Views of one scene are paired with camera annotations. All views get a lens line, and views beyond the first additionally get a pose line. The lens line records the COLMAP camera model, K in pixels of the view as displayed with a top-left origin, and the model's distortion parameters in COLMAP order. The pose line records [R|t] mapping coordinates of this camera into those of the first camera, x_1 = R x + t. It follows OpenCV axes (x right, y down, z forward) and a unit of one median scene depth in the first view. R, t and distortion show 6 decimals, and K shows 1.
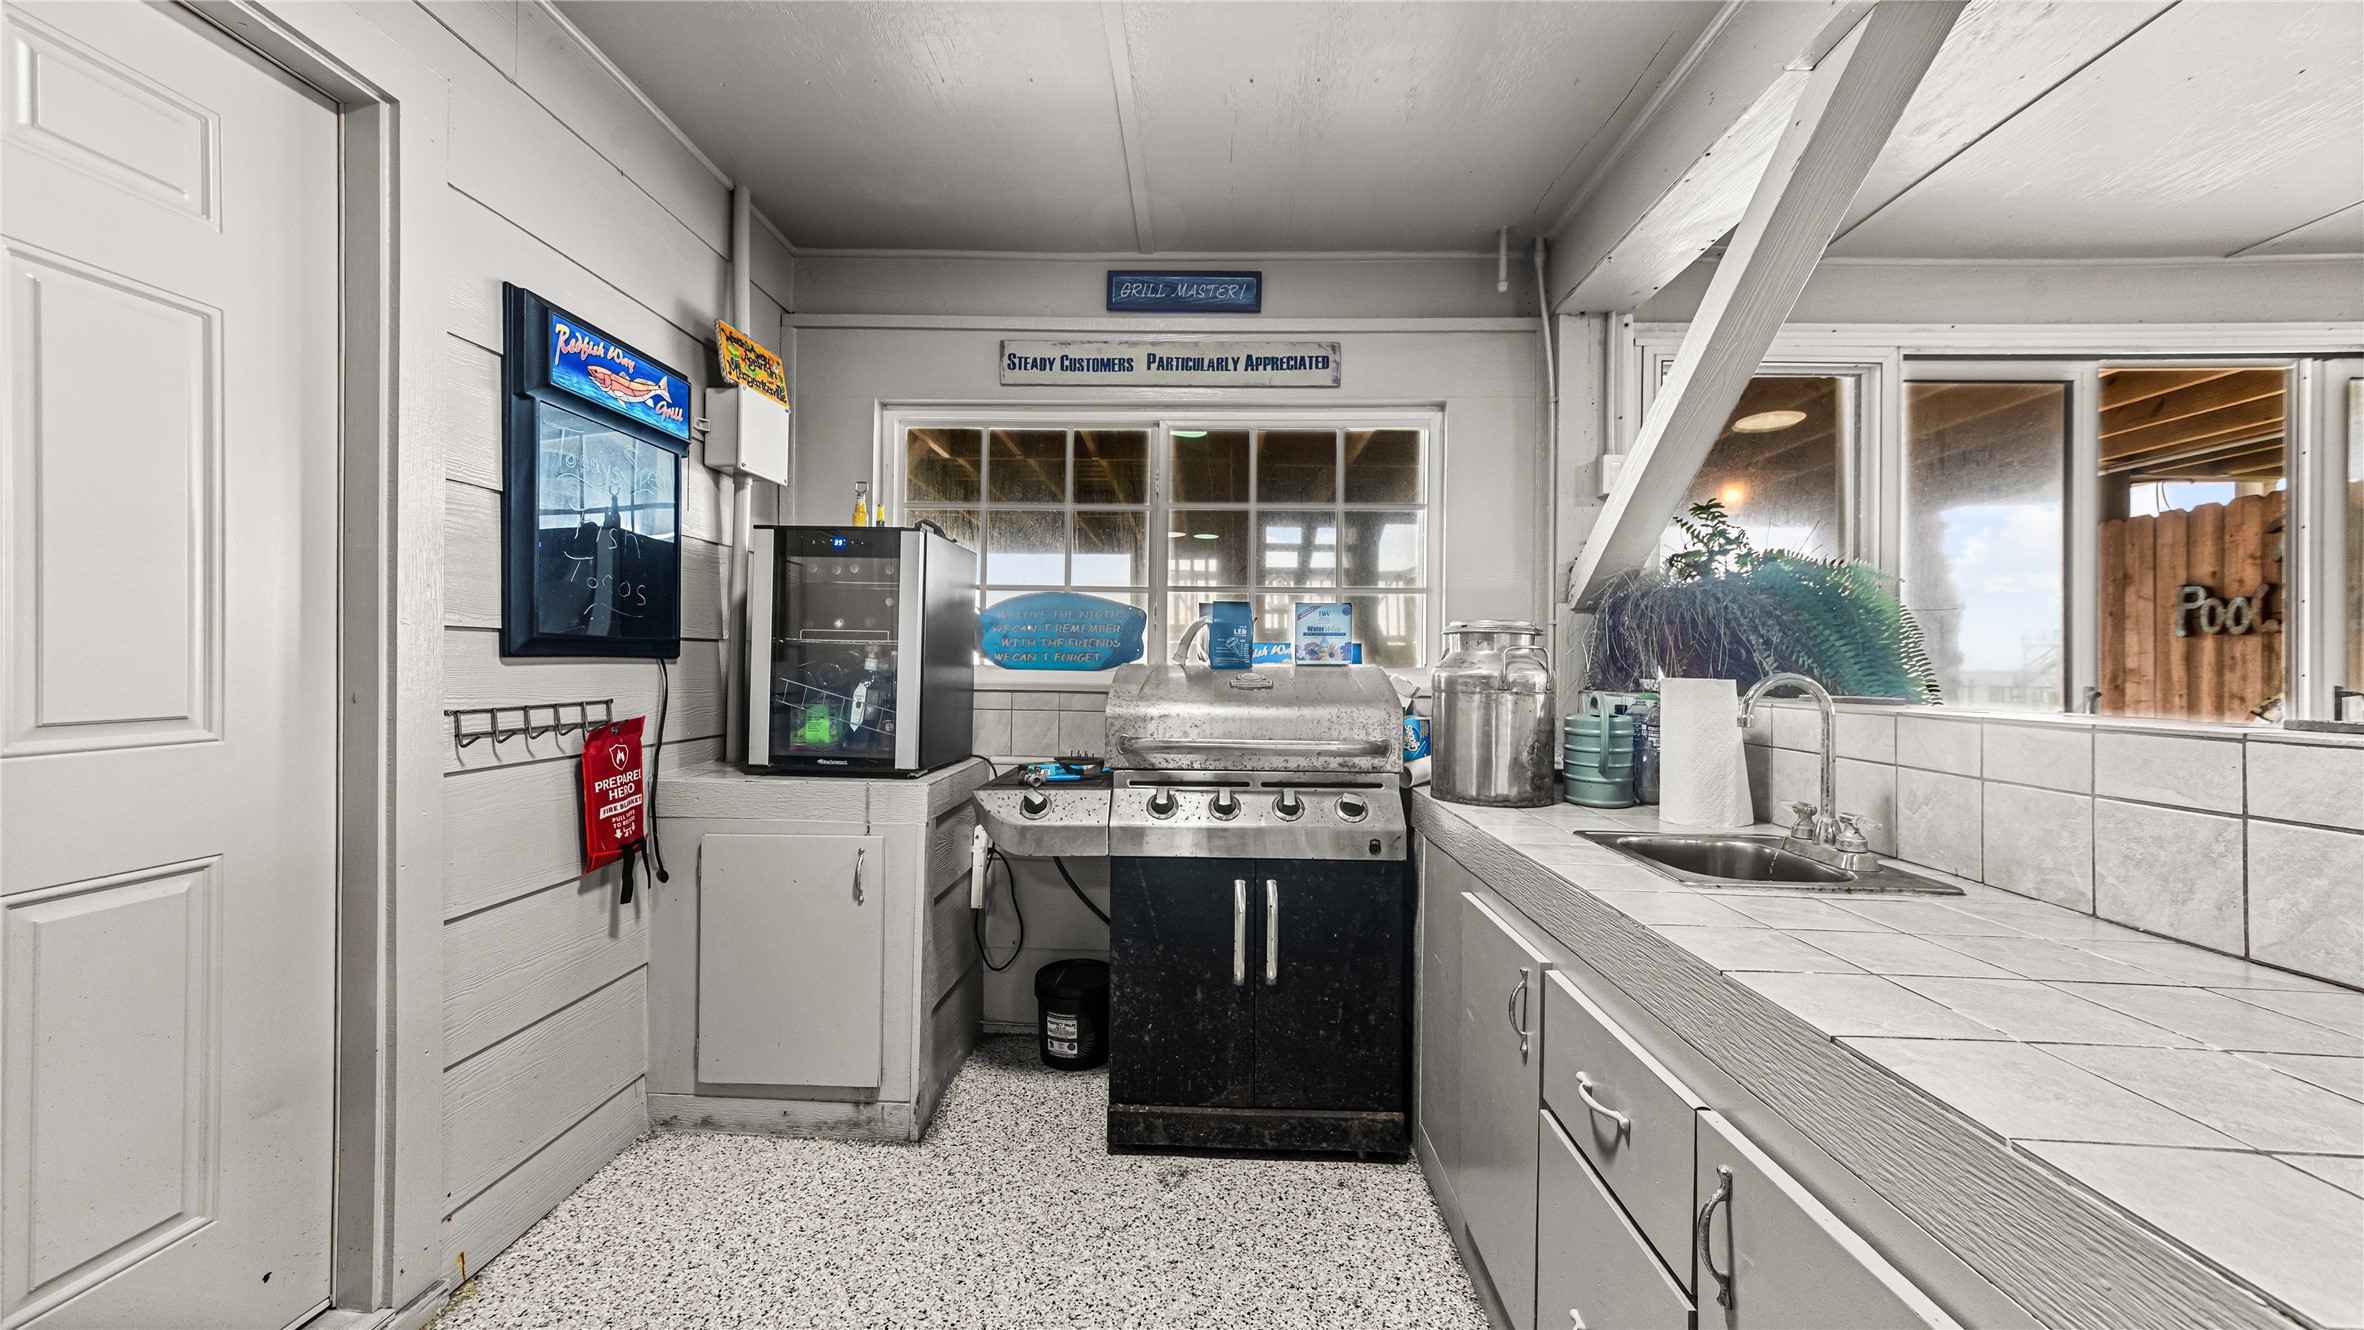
lens RADIAL K [[849.5, 0, 1175.7], [0, 849.5, 662.5], [0, 0, 1]] dist [-0.003458, 0.004281]
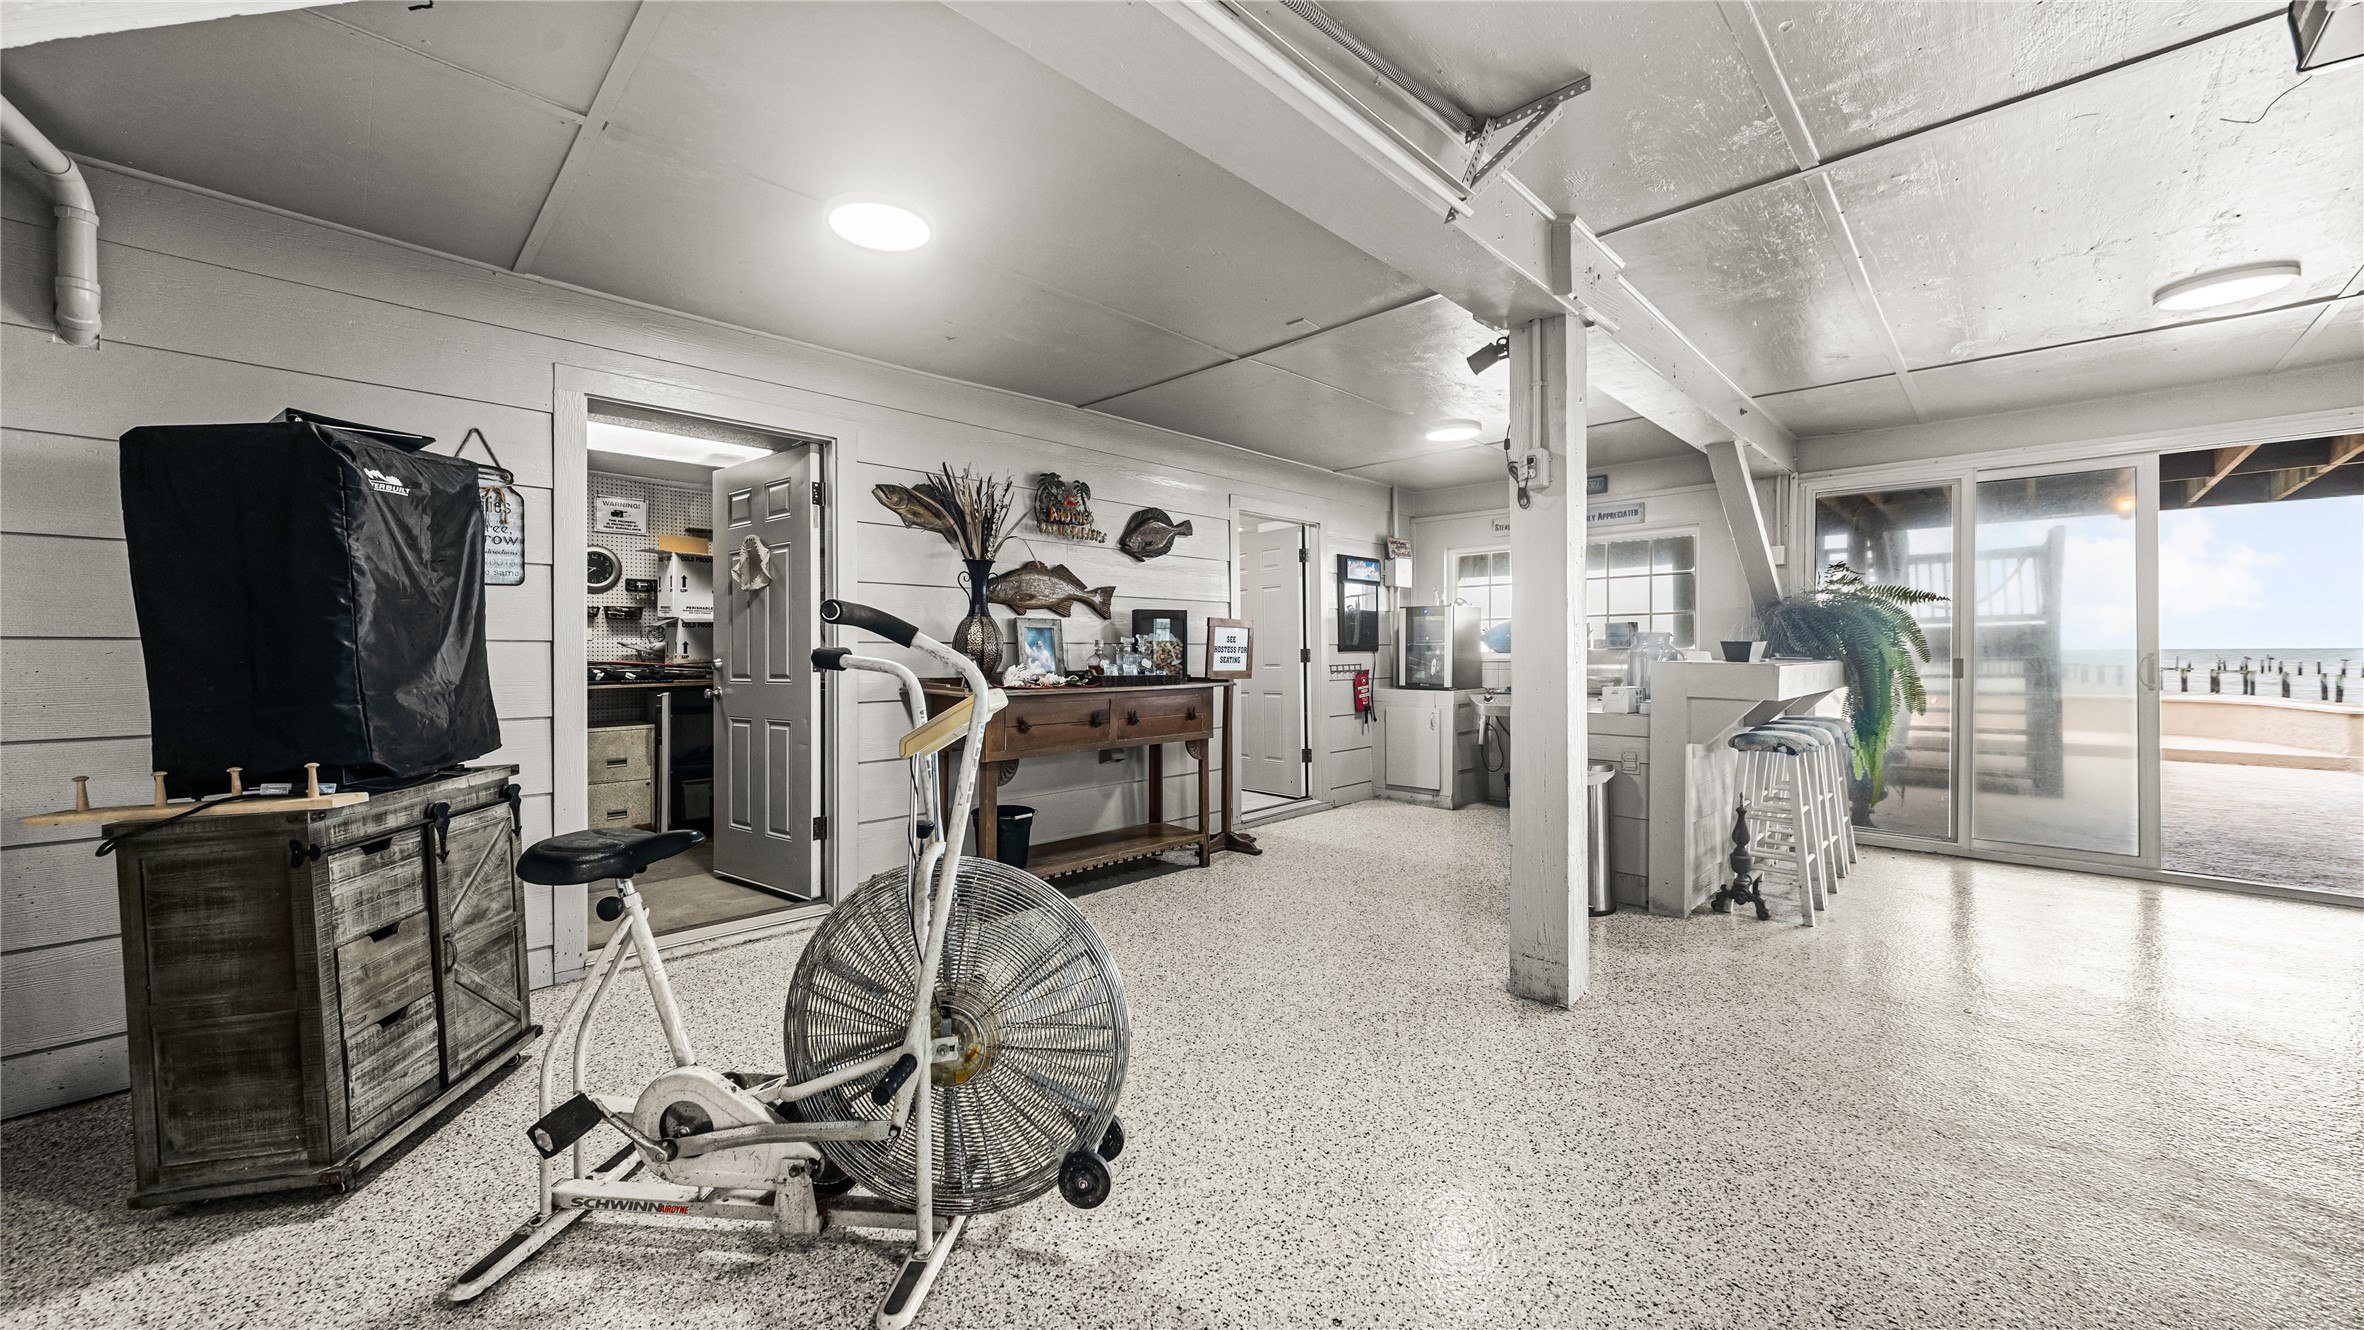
lens RADIAL K [[849.5, 0, 1171.3], [0, 849.5, 658.9], [0, 0, 1]] dist [-0.003458, 0.004281]
pose [[0.727557, -0.011978, -0.685942, 1.036931], [0.015547, 0.999879, -0.000969, 0.014263], [0.685871, -0.009959, 0.727655, -1.857064]]
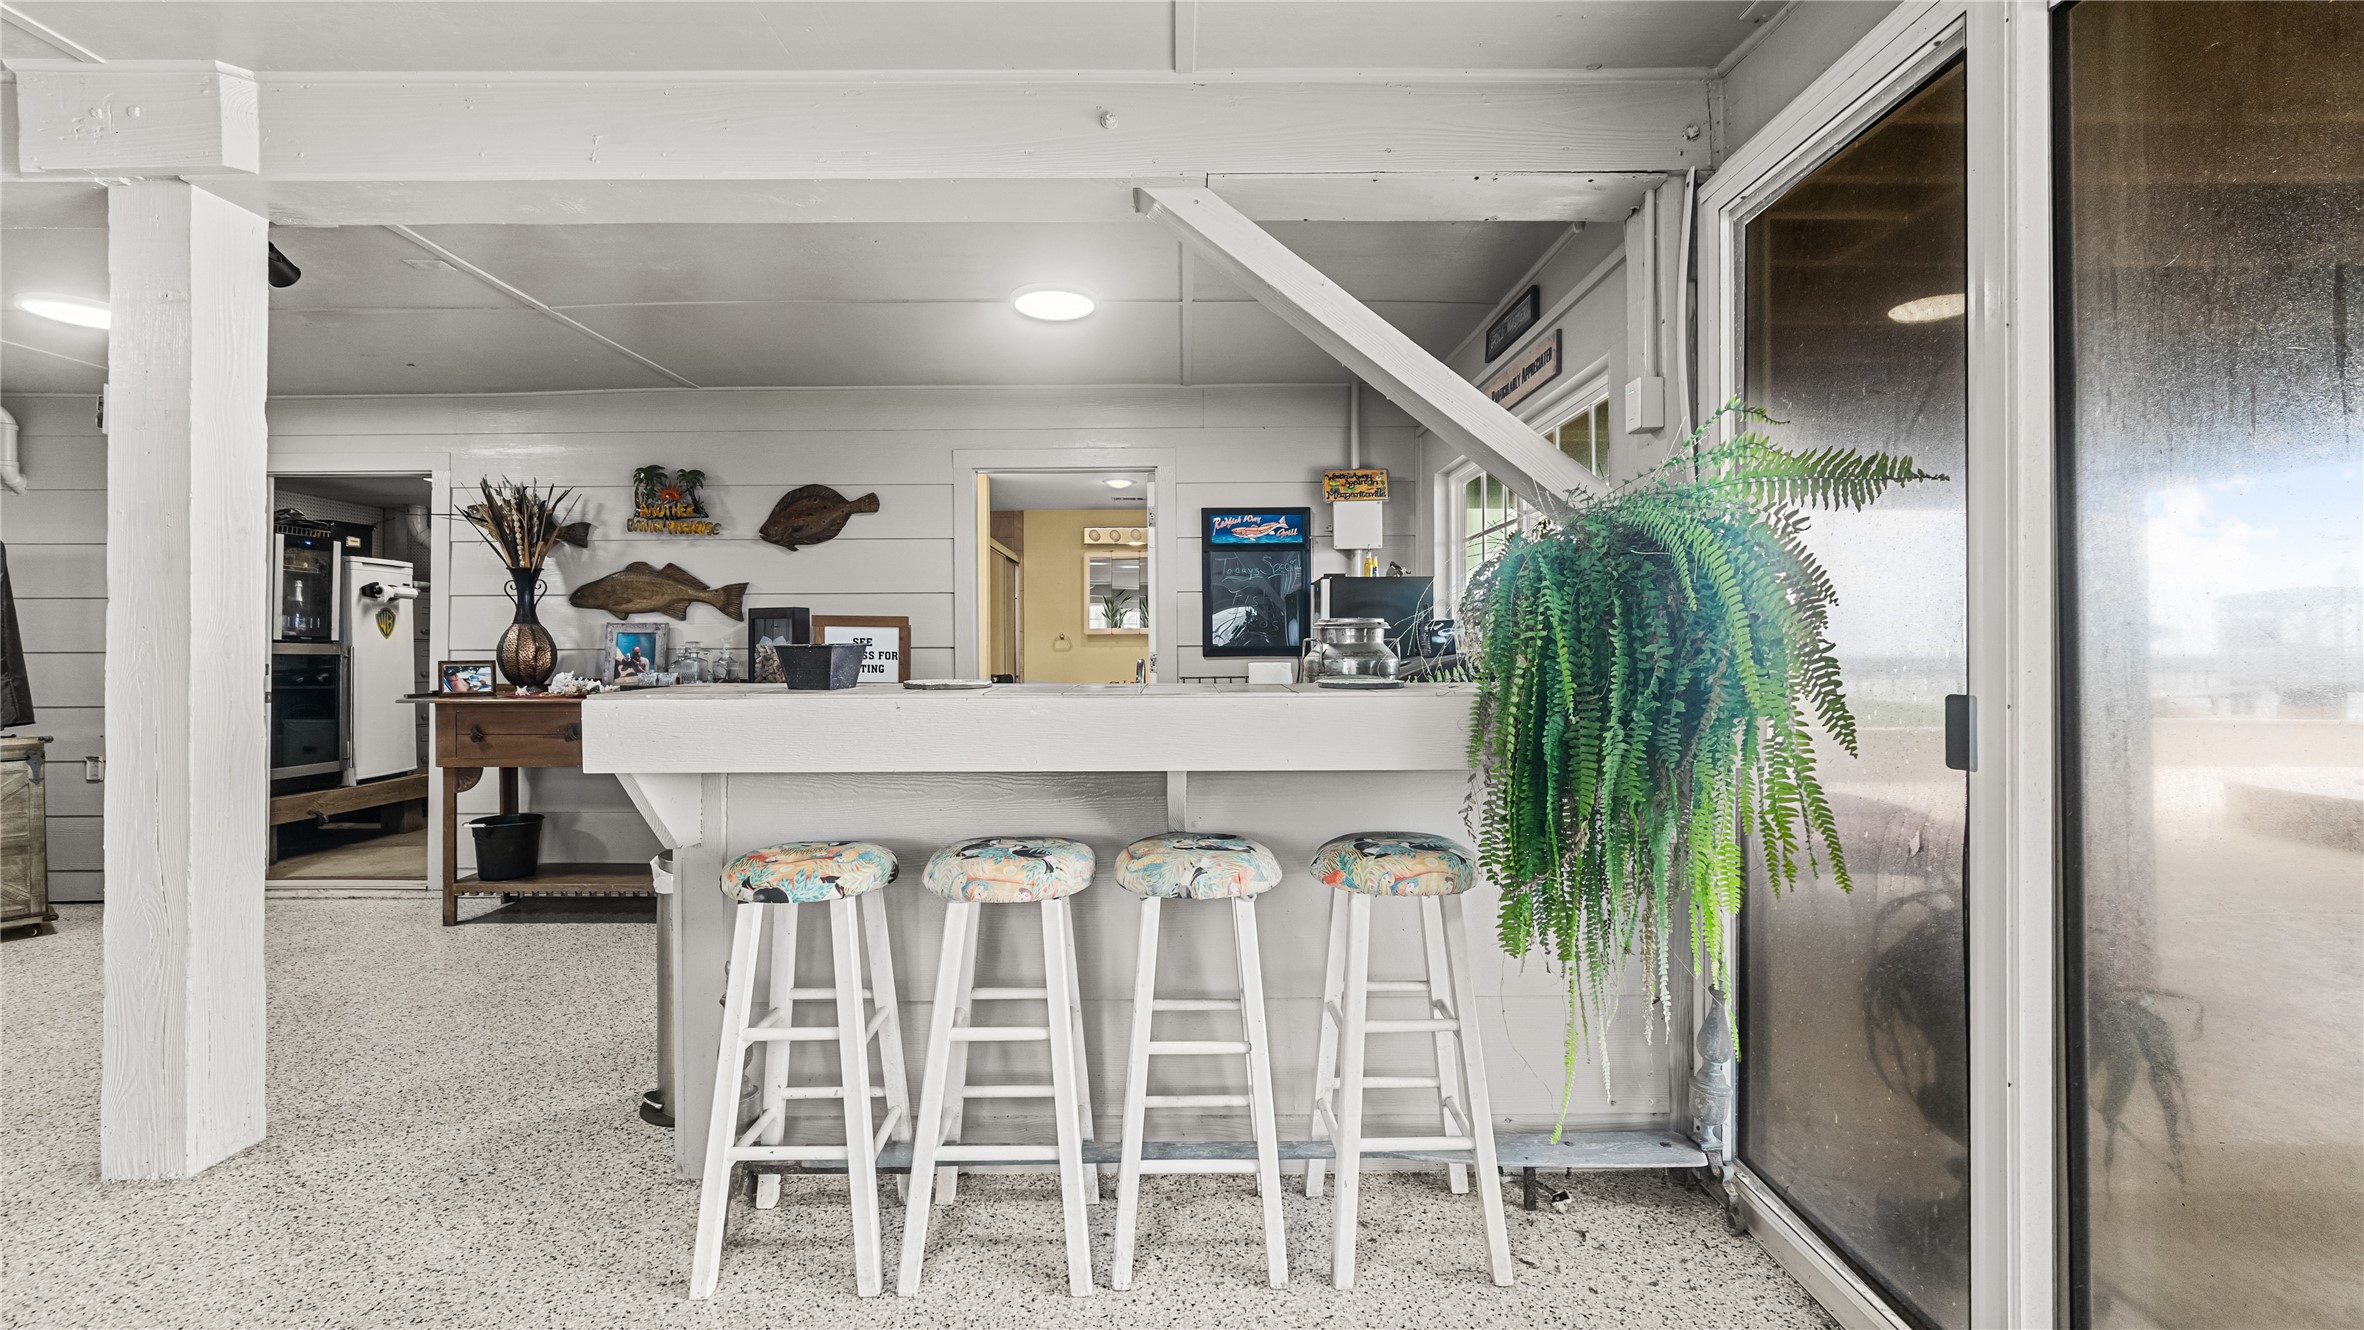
lens RADIAL K [[958.3, 0, 1183.7], [0, 958.3, 659.4], [0, 0, 1]] dist [-0.007600, -0.001046]
pose [[0.055888, -0.018657, -0.998263, 1.647207], [0.009197, 0.999793, -0.018171, 0.043121], [0.998395, -0.008166, 0.056048, 0.628265]]
